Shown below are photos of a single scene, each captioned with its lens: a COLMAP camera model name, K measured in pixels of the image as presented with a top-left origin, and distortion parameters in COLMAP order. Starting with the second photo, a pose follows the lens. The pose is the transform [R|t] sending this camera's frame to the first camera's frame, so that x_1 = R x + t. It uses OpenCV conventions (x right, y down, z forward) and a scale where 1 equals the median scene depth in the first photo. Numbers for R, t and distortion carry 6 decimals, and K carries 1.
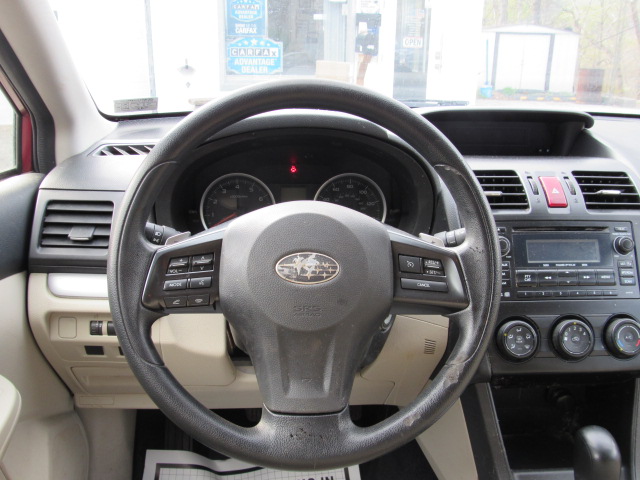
lens RADIAL K [[633.0, 0, 320.0], [0, 633.0, 240.0], [0, 0, 1]] dist [-0.049517, -0.000451]
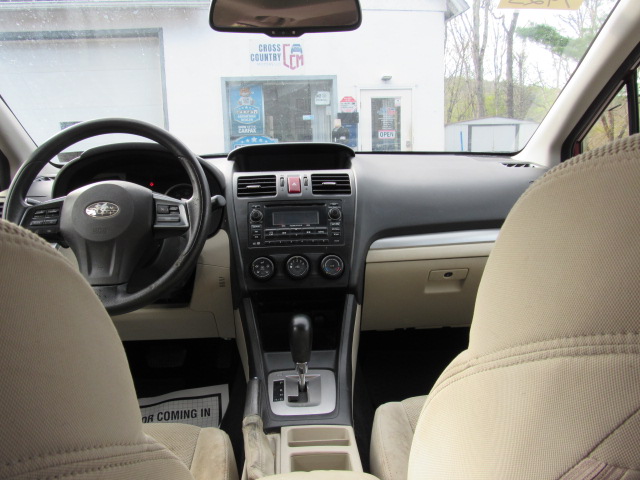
lens RADIAL K [[560.1, 0, 320.0], [0, 560.1, 240.0], [0, 0, 1]] dist [-0.038076, 0.004481]
pose [[0.998824, -0.038687, -0.029216, 0.500811], [0.034488, 0.990567, -0.132620, 0.278684], [0.034071, 0.131456, 0.990736, -0.464469]]
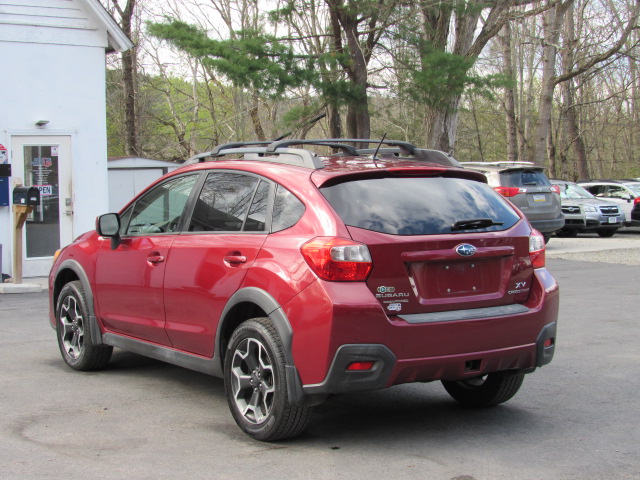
lens RADIAL K [[1173.1, 0, 320.0], [0, 1173.1, 240.0], [0, 0, 1]] dist [-0.105673, 0.030928]
pose [[0.880703, -0.059808, 0.469878, -3.792496], [0.171369, 0.965030, -0.198367, 2.227924], [-0.441583, 0.255225, 0.860154, -8.391916]]
